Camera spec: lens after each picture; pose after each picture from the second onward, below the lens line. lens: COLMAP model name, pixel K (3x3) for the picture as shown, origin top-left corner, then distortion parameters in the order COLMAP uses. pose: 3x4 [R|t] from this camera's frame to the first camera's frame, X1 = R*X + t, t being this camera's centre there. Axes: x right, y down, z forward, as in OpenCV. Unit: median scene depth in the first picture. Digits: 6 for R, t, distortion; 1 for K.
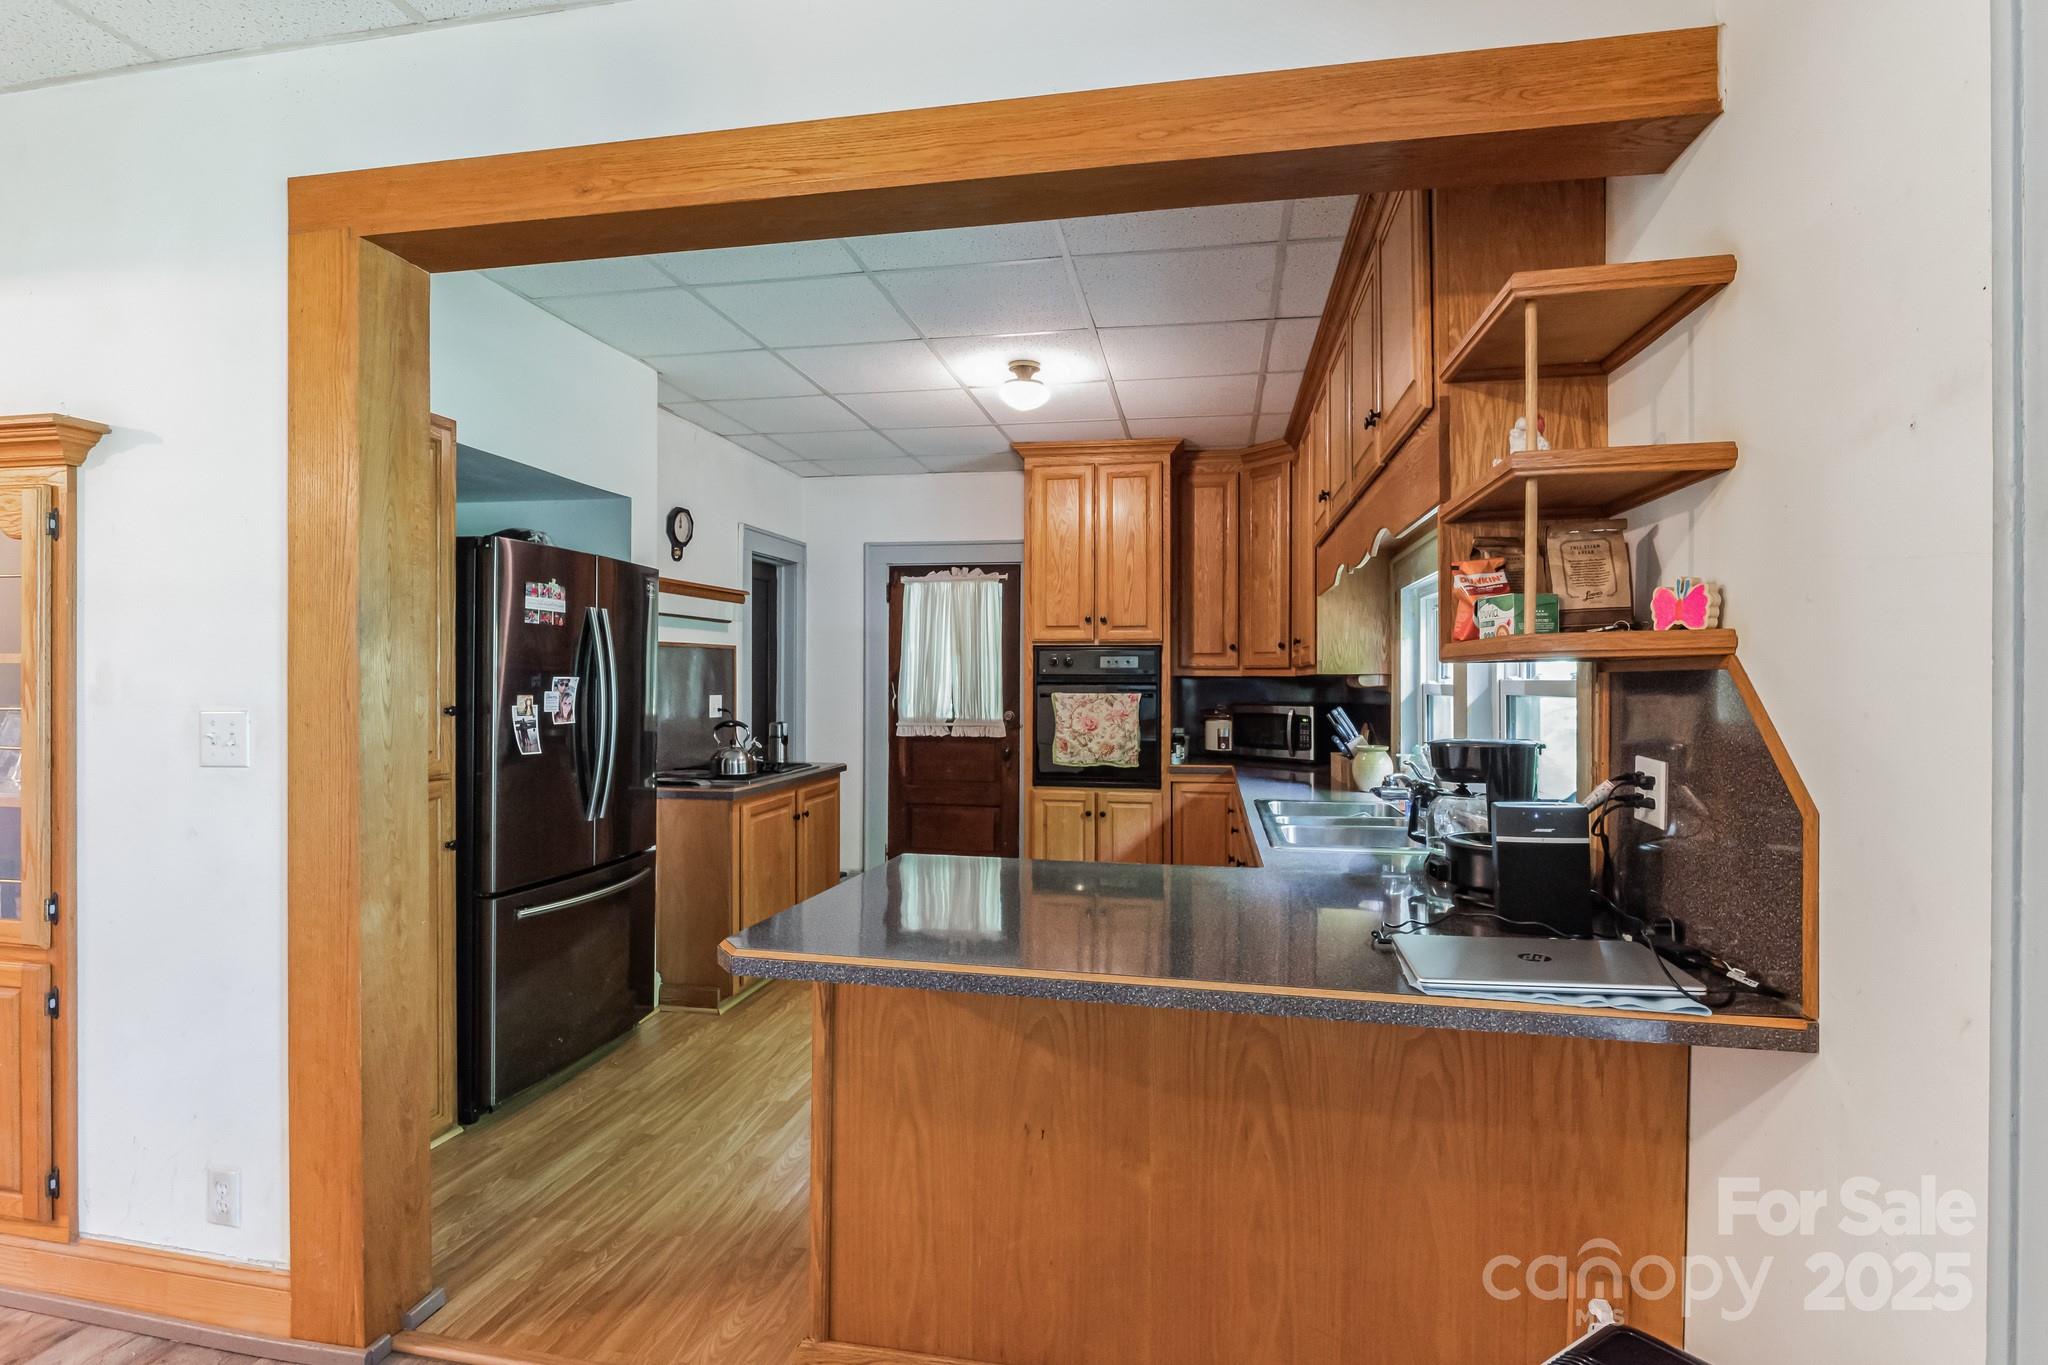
lens RADIAL K [[994.5, 0, 1013.3], [0, 994.5, 679.7], [0, 0, 1]] dist [-0.008735, -0.004048]
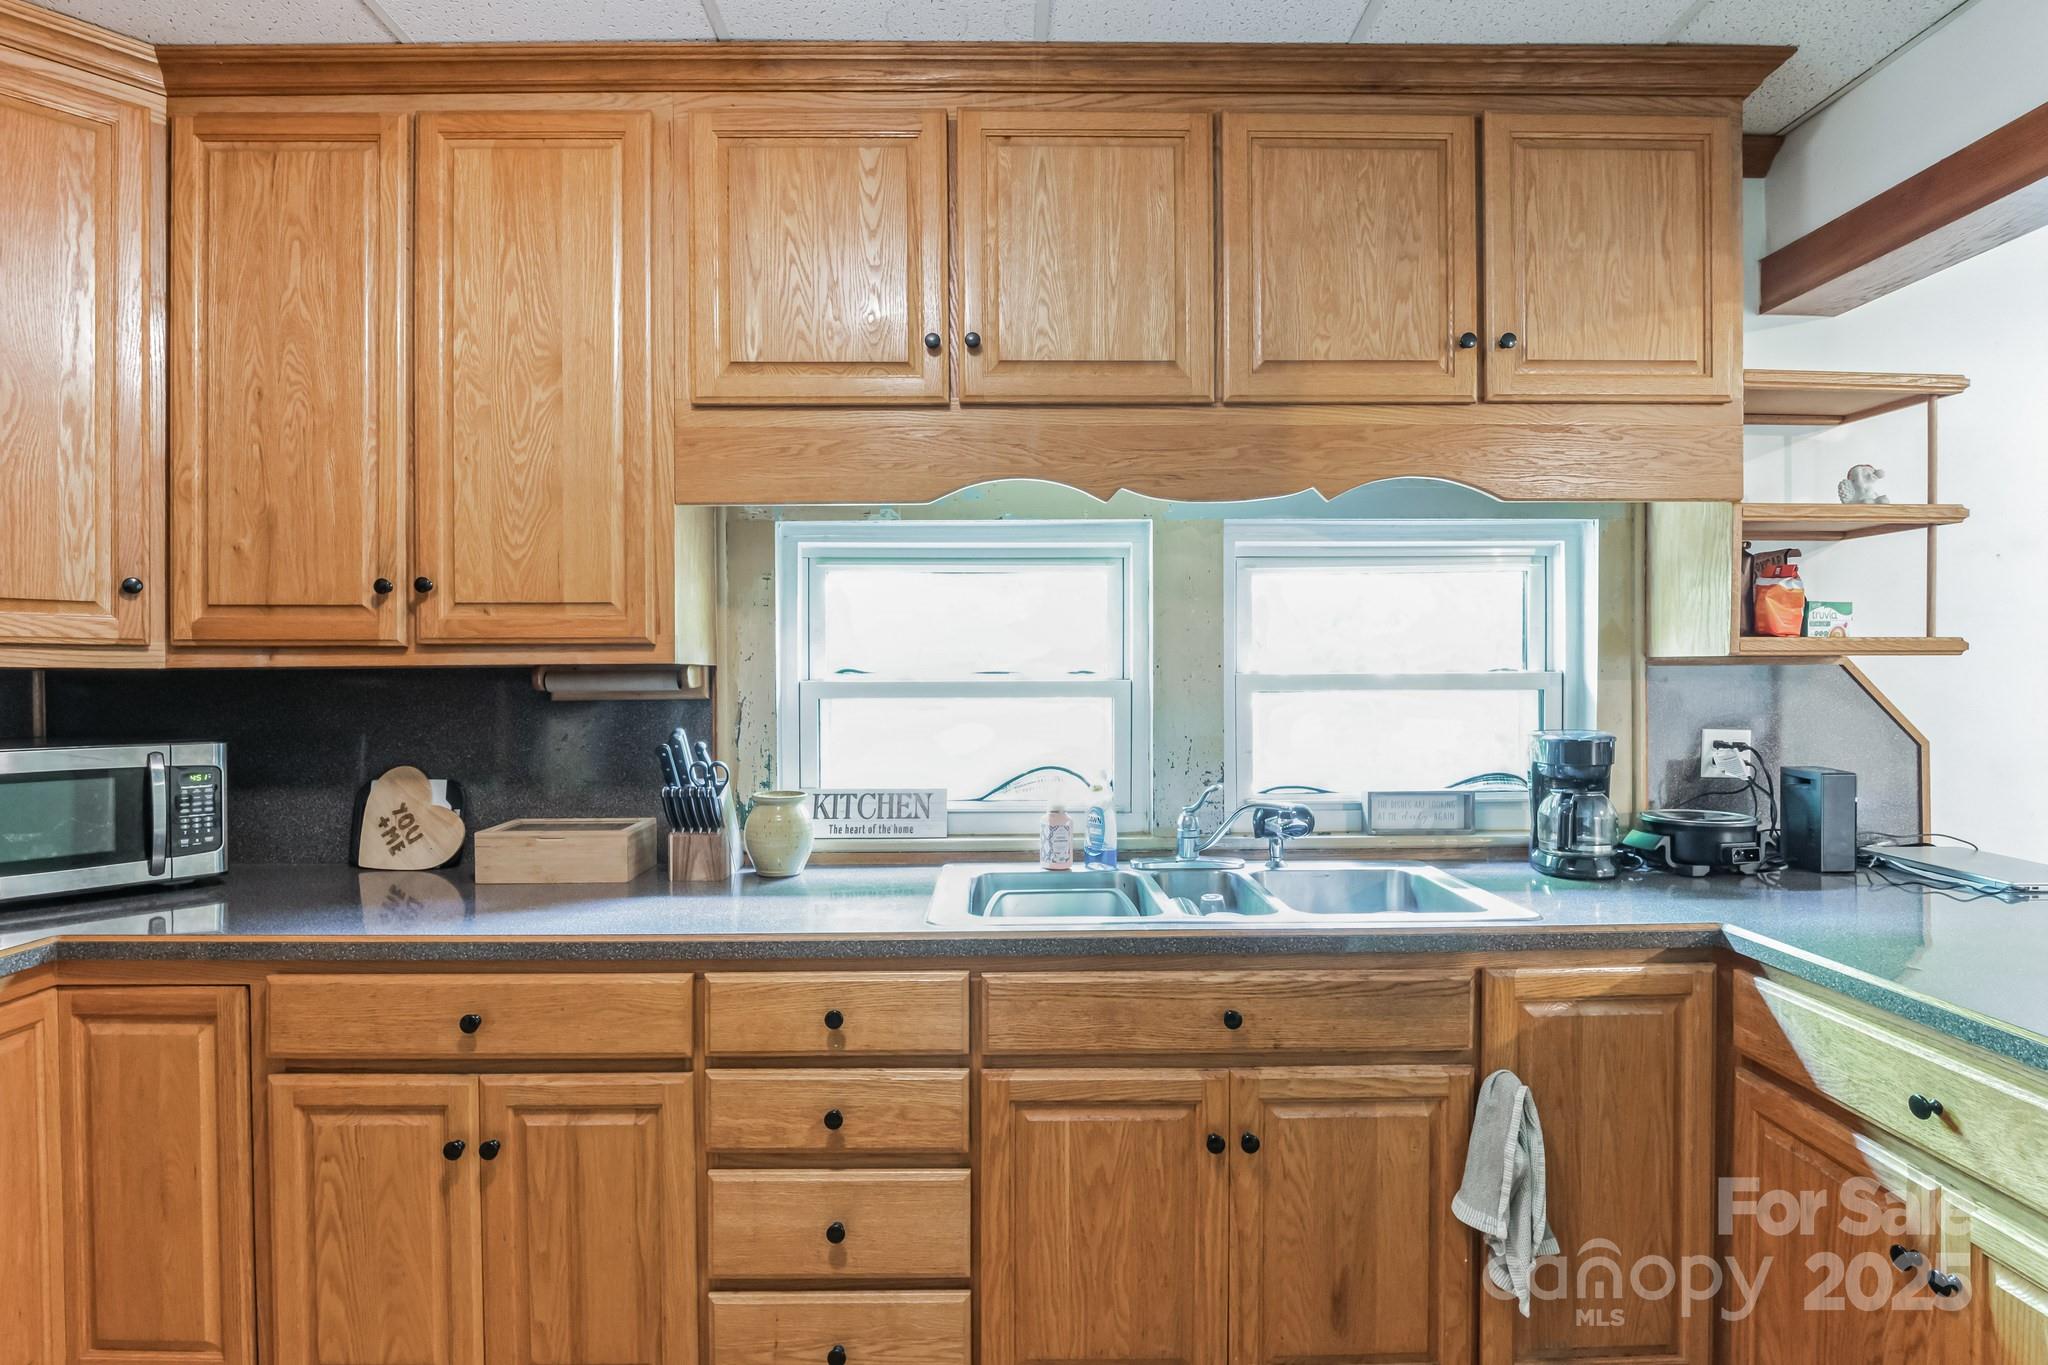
lens RADIAL K [[994.5, 0, 1005.8], [0, 994.5, 682.7], [0, 0, 1]] dist [-0.008735, -0.004048]
pose [[-0.208576, -0.004821, 0.977994, -0.162096], [0.002707, 0.999981, 0.005507, 0.001019], [-0.978003, 0.003796, -0.208559, 0.741299]]
